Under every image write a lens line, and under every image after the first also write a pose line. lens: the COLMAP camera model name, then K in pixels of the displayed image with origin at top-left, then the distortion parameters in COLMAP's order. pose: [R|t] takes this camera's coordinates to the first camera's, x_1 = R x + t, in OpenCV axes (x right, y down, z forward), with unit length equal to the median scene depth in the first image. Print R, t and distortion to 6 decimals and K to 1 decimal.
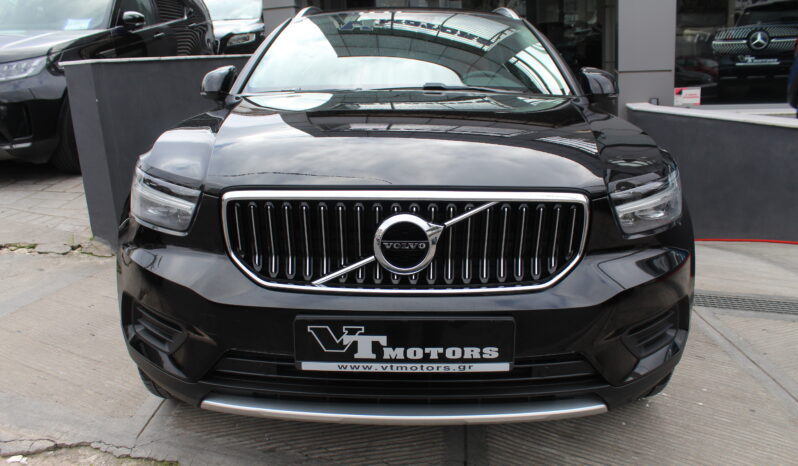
lens RADIAL K [[693.9, 0, 395.3], [0, 693.9, 233.1], [0, 0, 1]] dist [-0.120793, 0.082157]
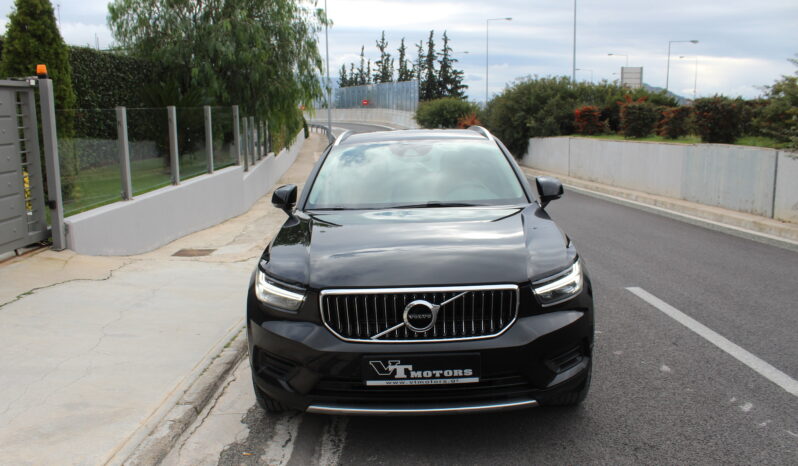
lens RADIAL K [[693.9, 0, 404.5], [0, 693.9, 234.7], [0, 0, 1]] dist [-0.120793, 0.082157]
pose [[0.999387, -0.034936, -0.002396, -0.015814], [0.034751, 0.997878, -0.055071, -0.100313], [0.004315, 0.054954, 0.998480, -0.878068]]
